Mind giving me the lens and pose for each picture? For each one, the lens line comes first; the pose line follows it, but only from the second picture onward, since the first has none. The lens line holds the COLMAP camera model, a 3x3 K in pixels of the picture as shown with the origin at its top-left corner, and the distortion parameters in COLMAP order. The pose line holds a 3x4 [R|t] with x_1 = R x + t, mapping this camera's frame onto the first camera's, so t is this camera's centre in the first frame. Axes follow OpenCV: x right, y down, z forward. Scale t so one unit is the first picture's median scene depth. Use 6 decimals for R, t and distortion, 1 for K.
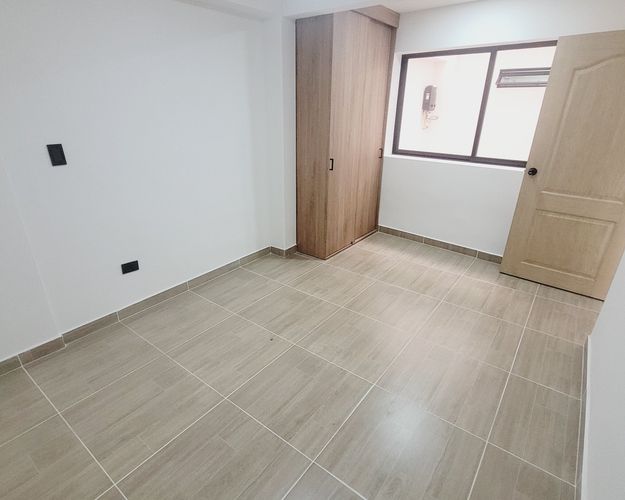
lens RADIAL K [[345.3, 0, 336.7], [0, 345.3, 249.9], [0, 0, 1]] dist [0.004526, 0.000157]
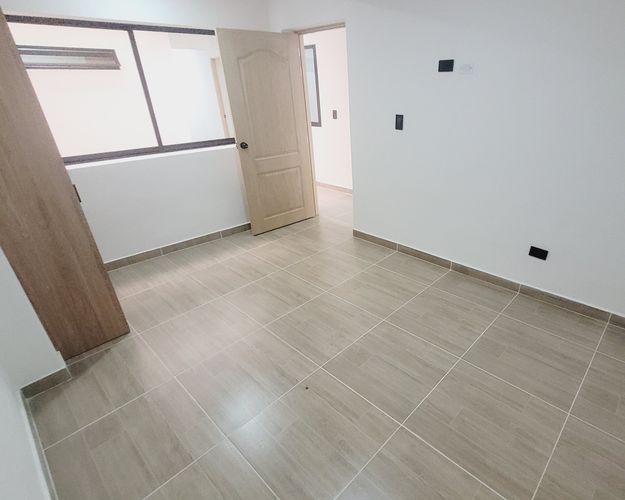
lens RADIAL K [[345.3, 0, 336.7], [0, 345.3, 249.9], [0, 0, 1]] dist [0.004526, 0.000157]
pose [[0.144620, -0.438005, 0.887264, -0.589630], [0.401924, 0.845387, 0.351820, -0.210749], [-0.904180, 0.305733, 0.298304, 0.467539]]
